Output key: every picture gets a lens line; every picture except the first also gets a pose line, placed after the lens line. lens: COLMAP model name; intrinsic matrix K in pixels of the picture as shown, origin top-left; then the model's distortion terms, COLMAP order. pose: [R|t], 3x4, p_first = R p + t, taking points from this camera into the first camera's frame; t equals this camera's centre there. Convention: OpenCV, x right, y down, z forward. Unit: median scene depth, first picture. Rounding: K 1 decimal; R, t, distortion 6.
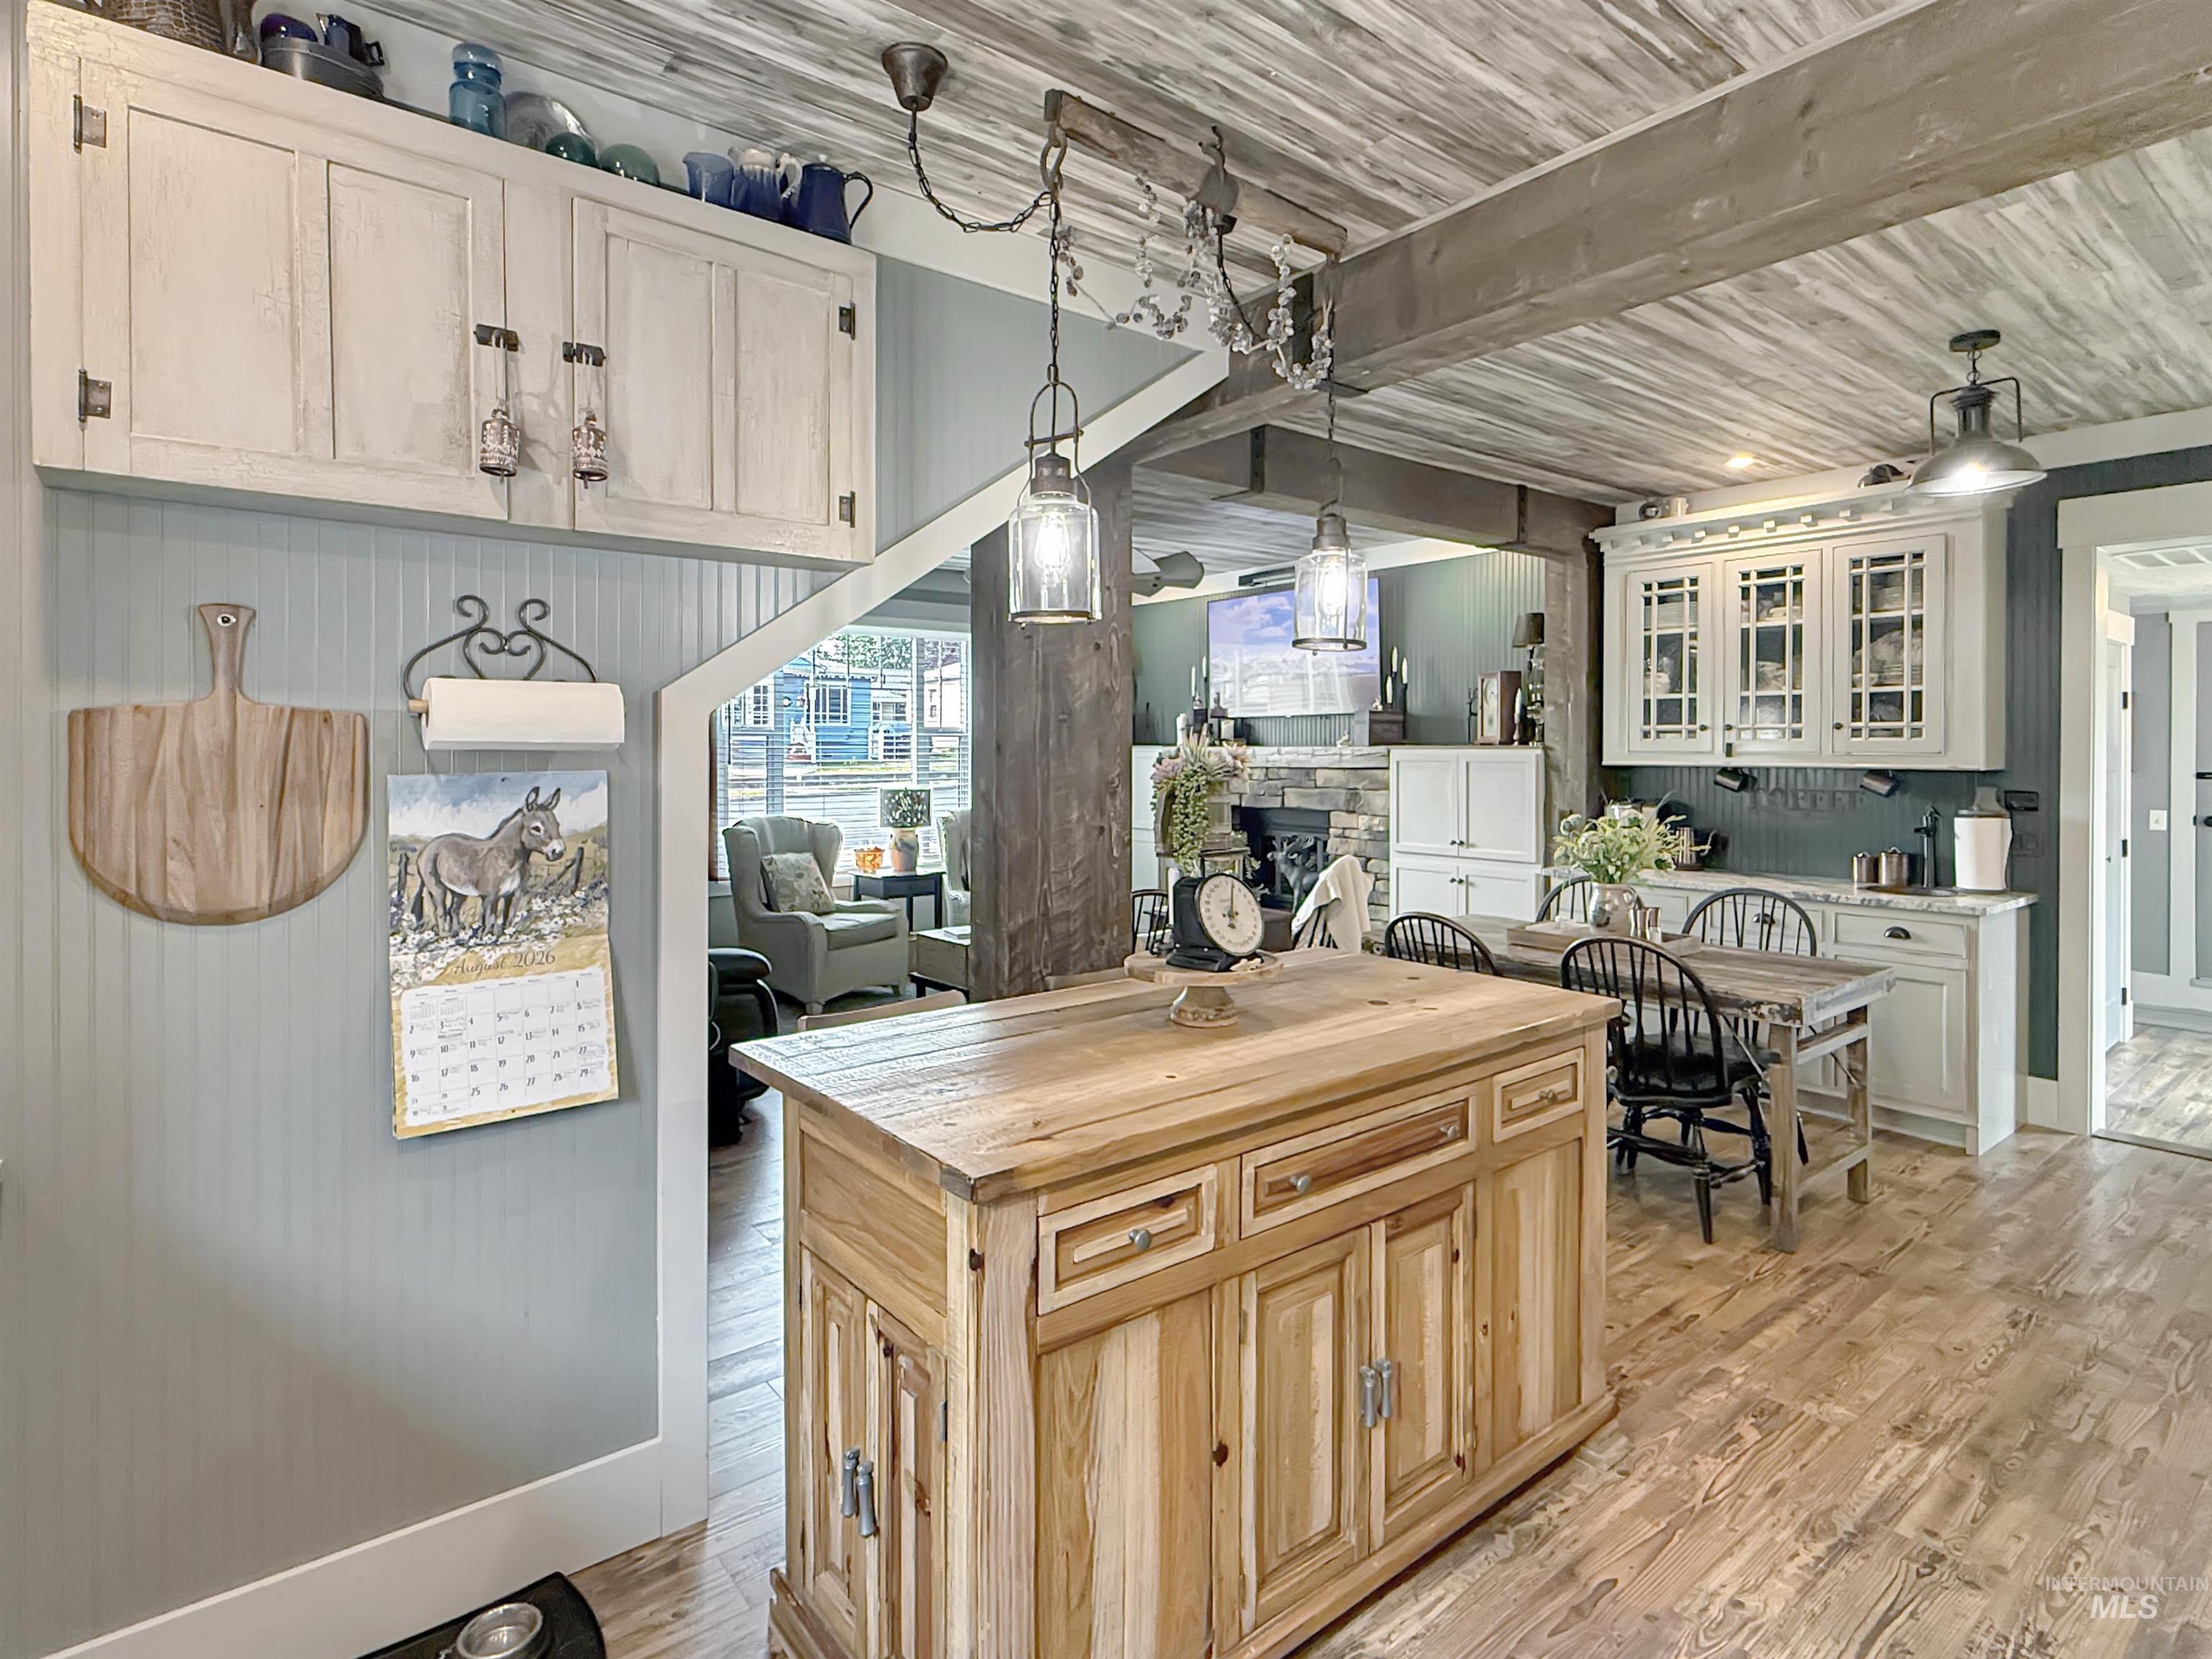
lens RADIAL K [[1120.4, 0, 1045.3], [0, 1120.4, 760.9], [0, 0, 1]] dist [0.001061, 0.000133]
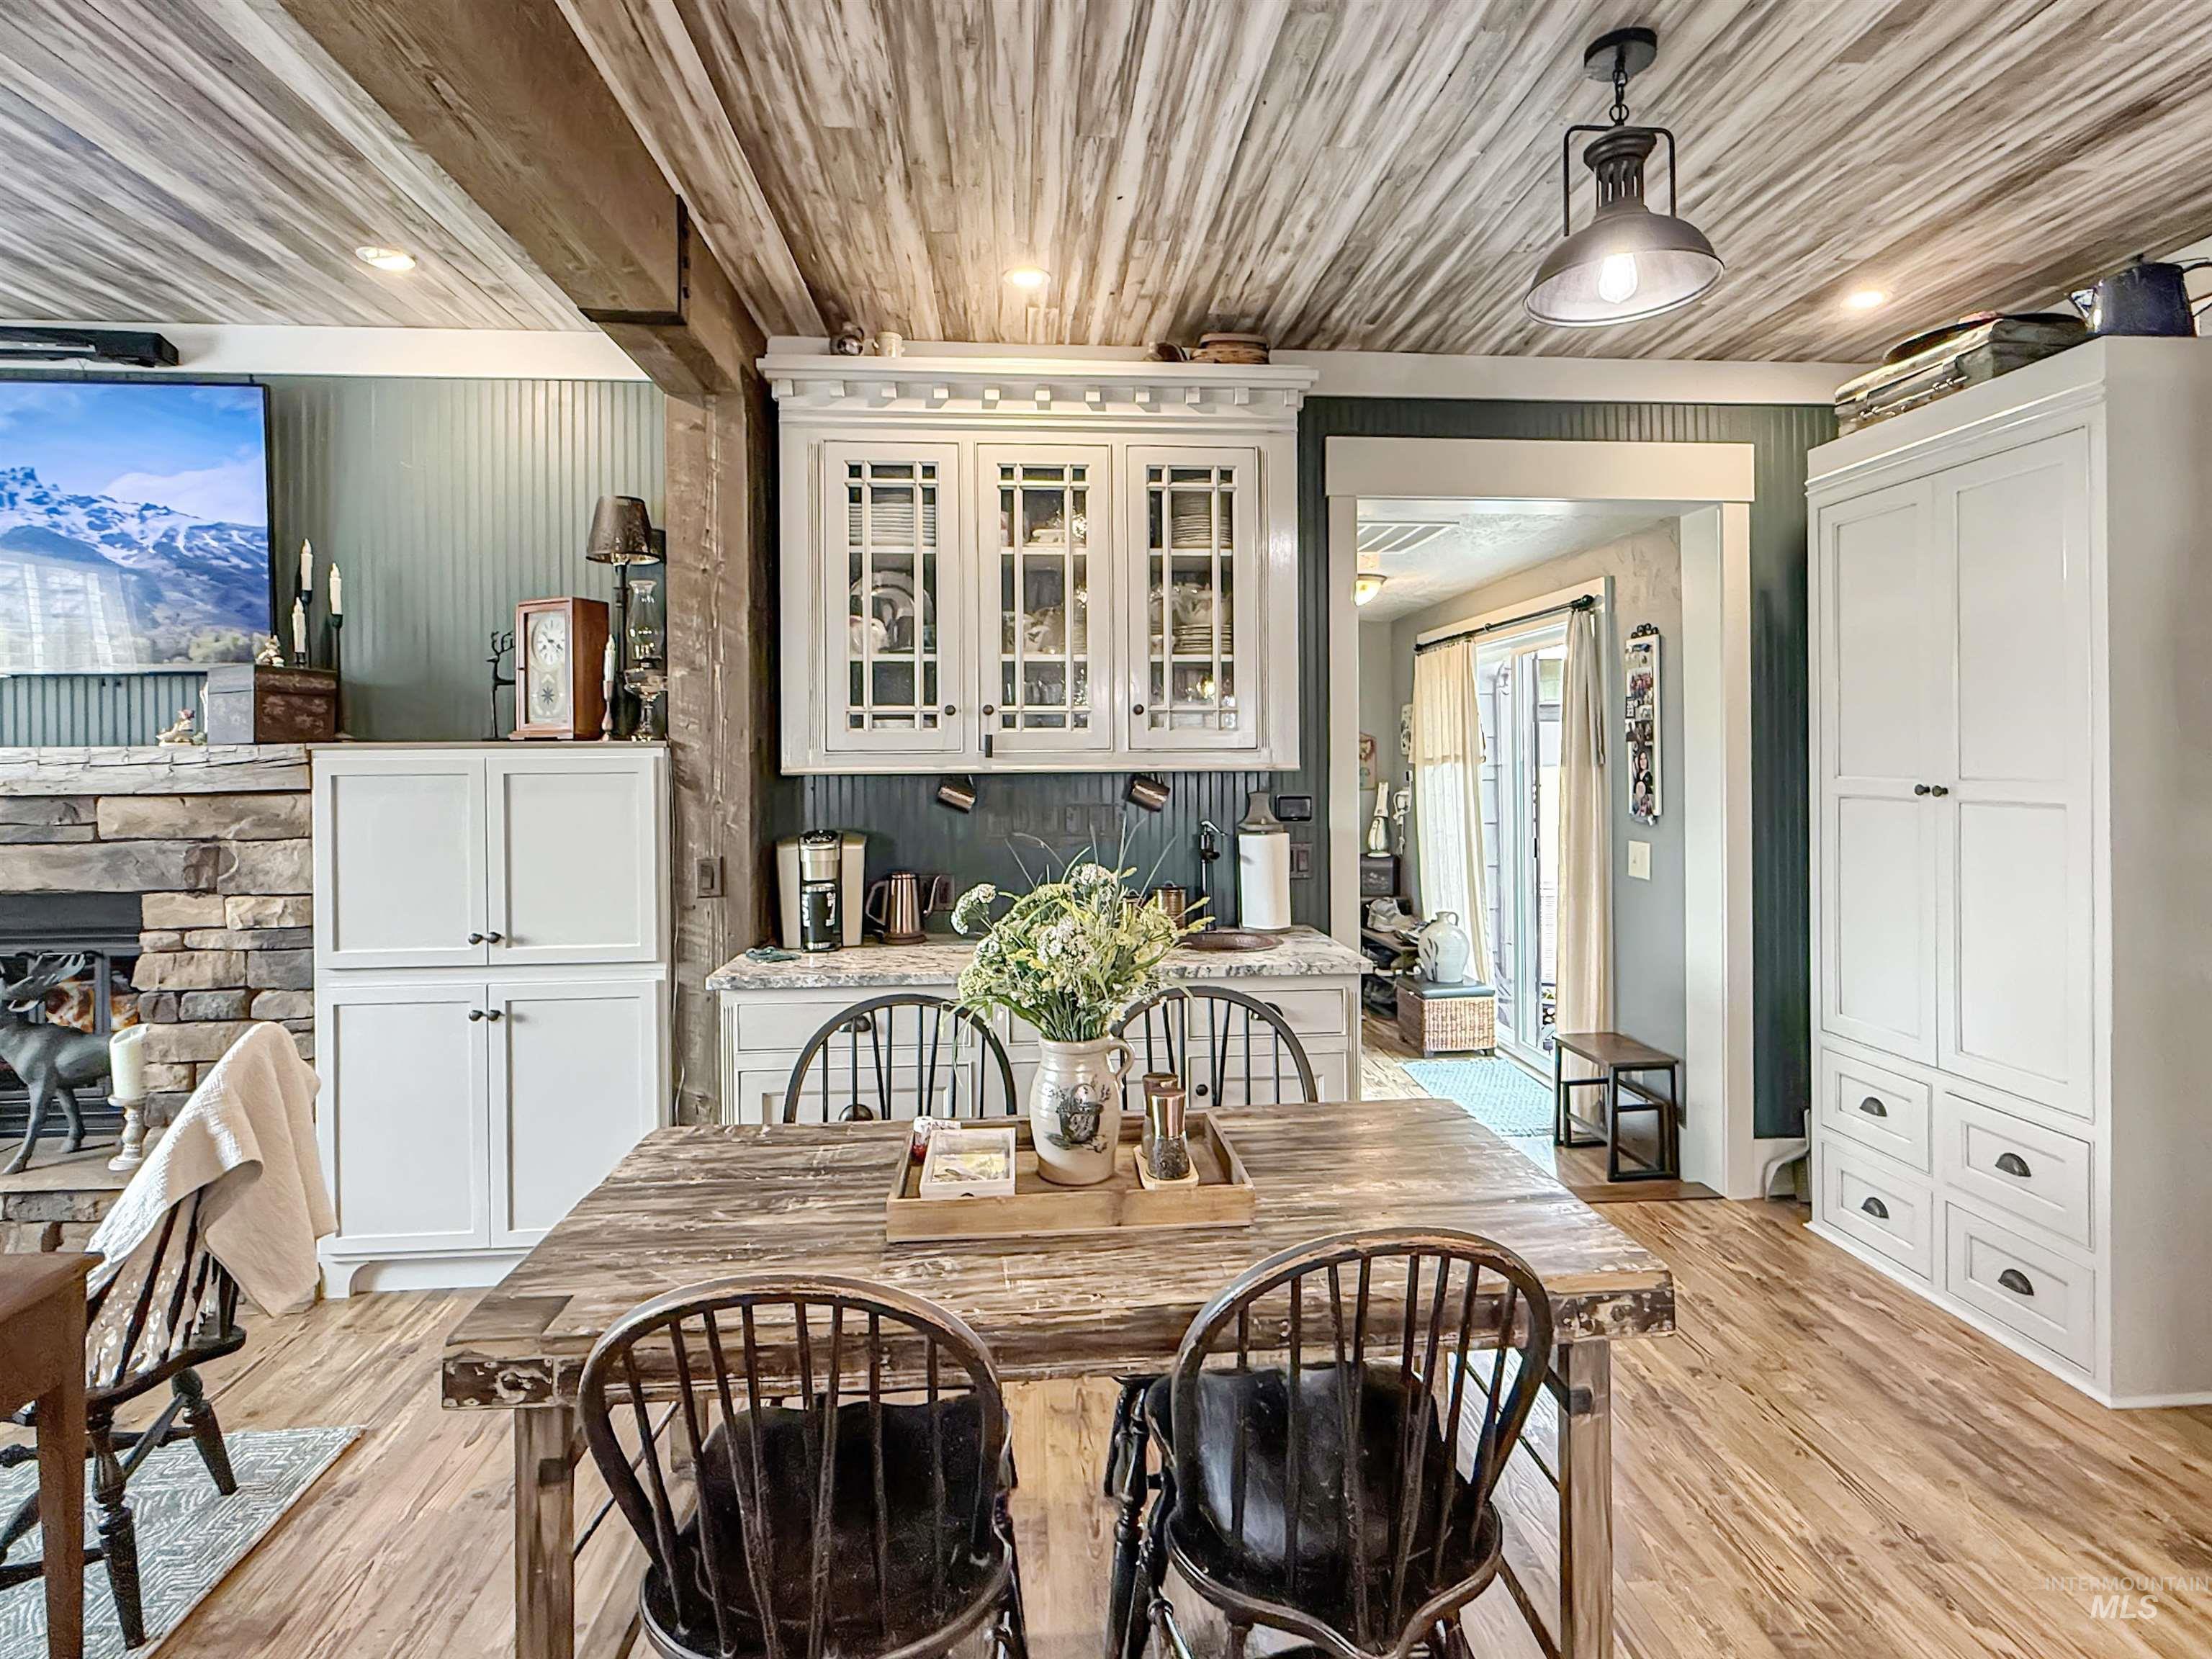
lens RADIAL K [[1131.8, 0, 1098.7], [0, 1131.8, 769.4], [0, 0, 1]] dist [0.001318, -0.000846]
pose [[0.529335, -0.009957, 0.848355, 0.102353], [0.017387, 0.999848, 0.000886, 0.003272], [-0.848235, 0.014281, 0.529428, 0.590401]]
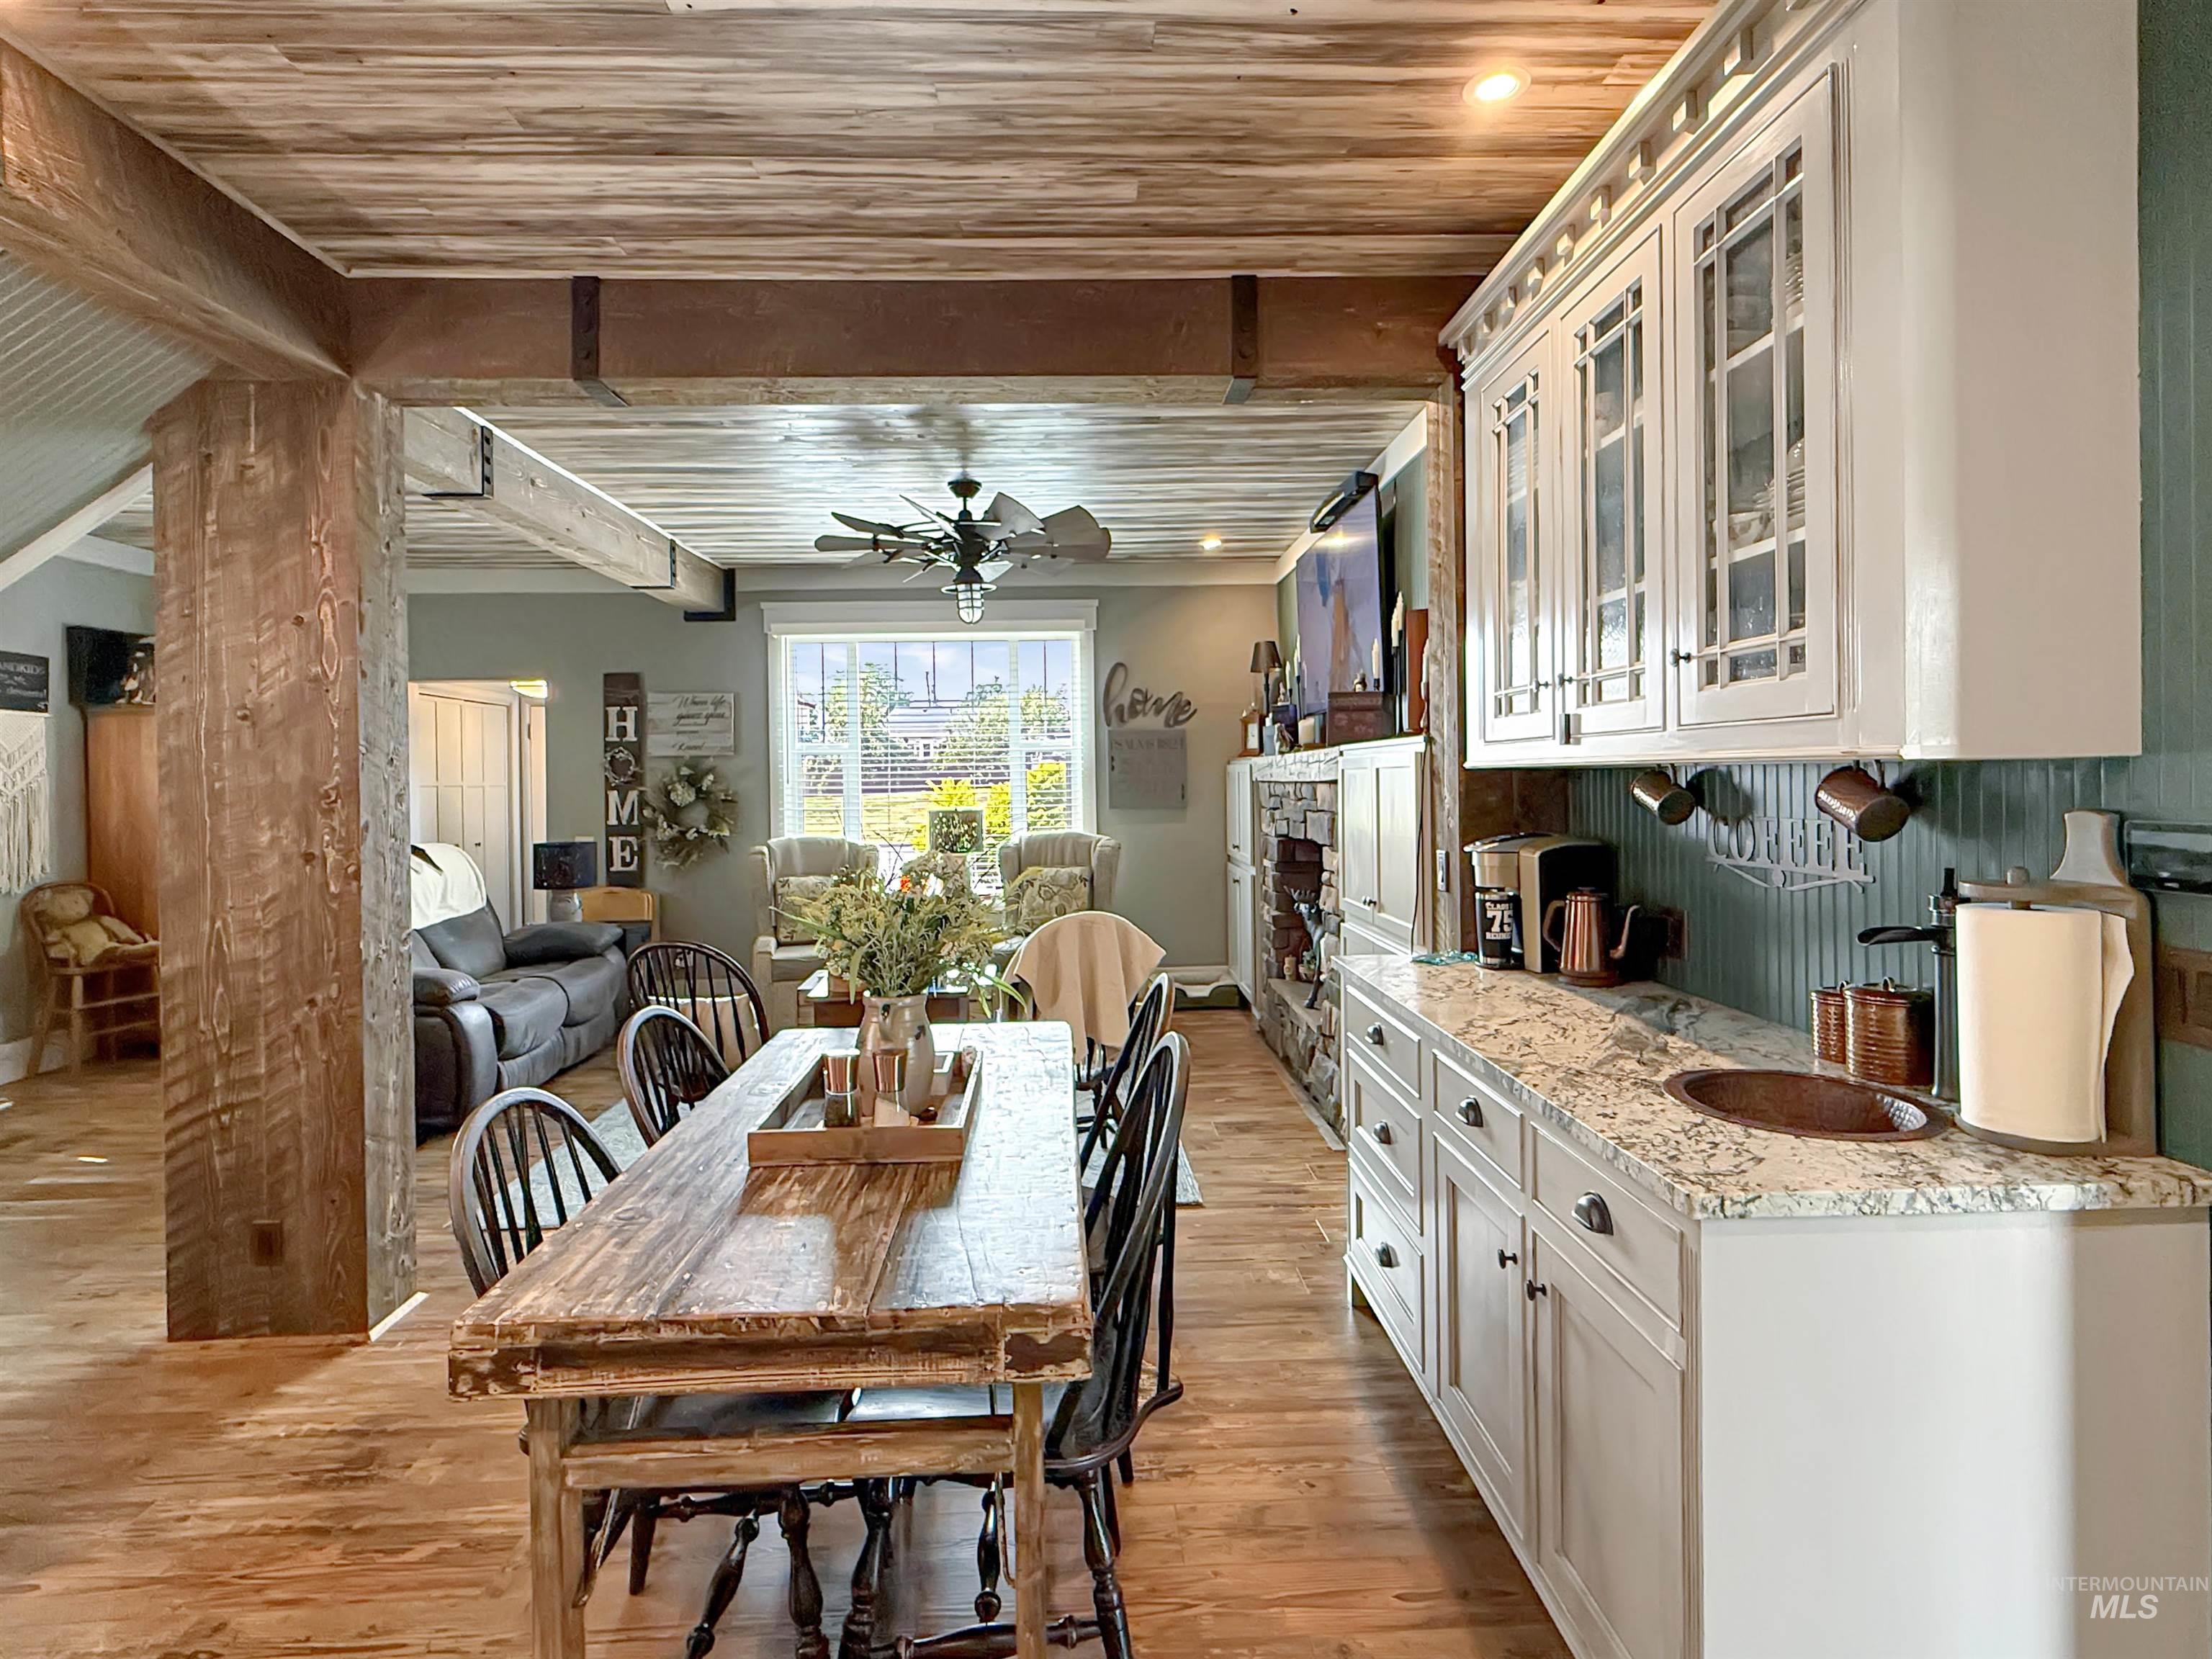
lens RADIAL K [[1090.7, 0, 1106.5], [0, 1090.7, 786.9], [0, 0, 1]] dist [-0.000385, -0.000142]
pose [[0.822719, -0.005893, -0.568417, 0.681093], [0.006083, 0.999980, -0.001563, 0.012808], [0.568415, -0.002172, 0.822739, 0.506174]]
